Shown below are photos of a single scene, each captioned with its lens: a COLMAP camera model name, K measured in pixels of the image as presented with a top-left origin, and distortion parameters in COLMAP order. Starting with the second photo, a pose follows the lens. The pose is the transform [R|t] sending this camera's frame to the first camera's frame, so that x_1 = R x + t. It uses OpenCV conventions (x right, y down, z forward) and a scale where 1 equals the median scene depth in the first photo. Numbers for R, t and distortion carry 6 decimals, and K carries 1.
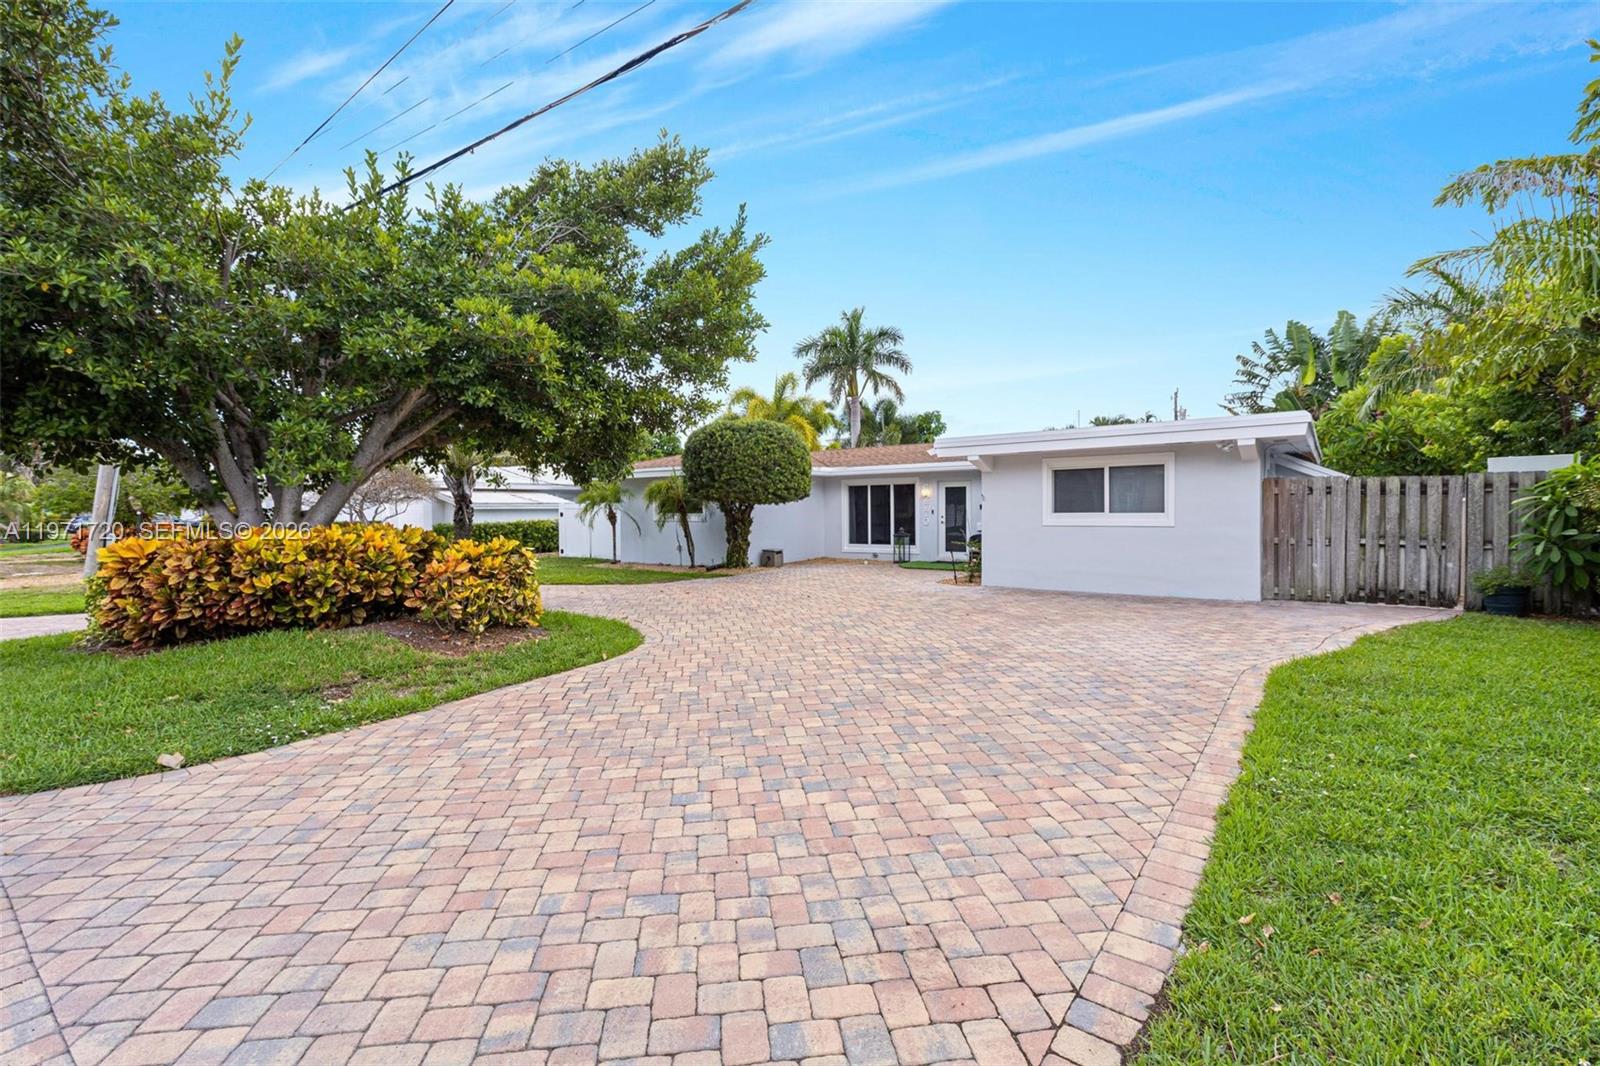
lens RADIAL K [[712.6, 0, 800.0], [0, 712.6, 533.0], [0, 0, 1]] dist [-0.001228, 0.000121]
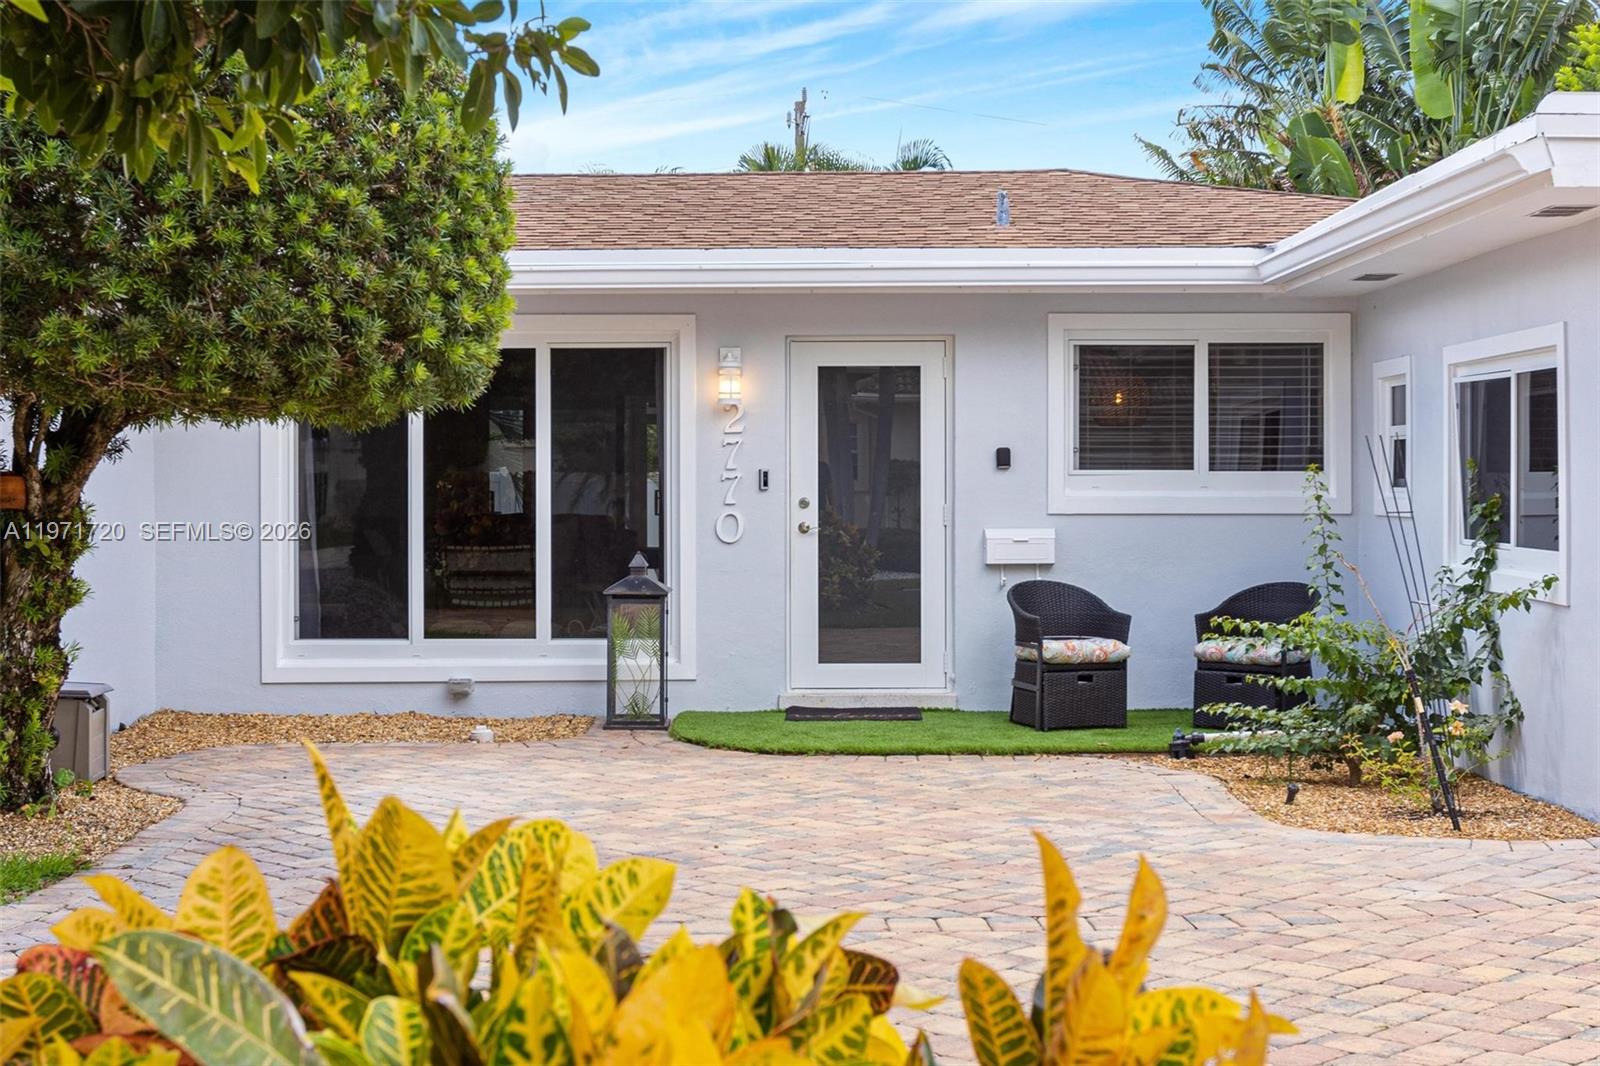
lens RADIAL K [[2461.9, 0, 806.1], [0, 2461.9, 526.5], [0, 0, 1]] dist [-0.075851, -0.211843]
pose [[0.817001, -0.005010, 0.576614, -0.233734], [0.015068, 0.999806, -0.012663, -0.006256], [-0.576439, 0.019034, 0.816919, 0.390715]]
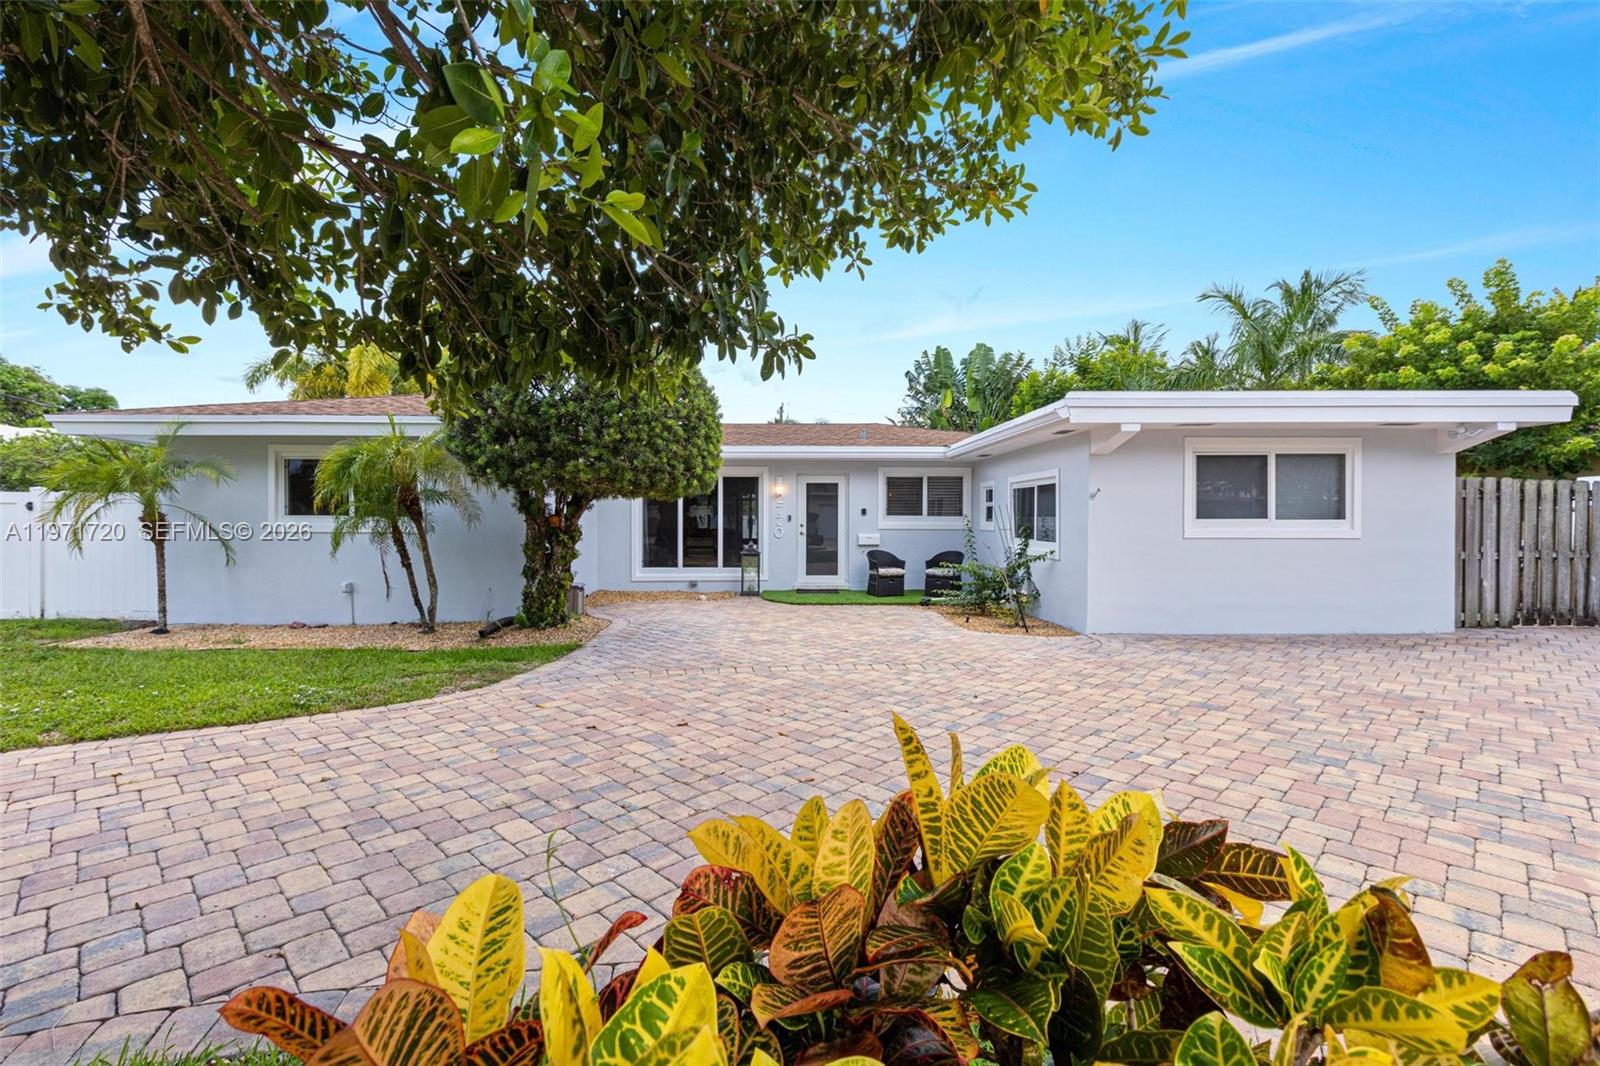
lens RADIAL K [[712.6, 0, 800.0], [0, 712.6, 533.0], [0, 0, 1]] dist [-0.001228, 0.000121]
pose [[0.799563, -0.003096, 0.600575, -0.222846], [0.011562, 0.999881, -0.010238, -0.008392], [-0.600471, 0.015130, 0.799503, 0.446536]]
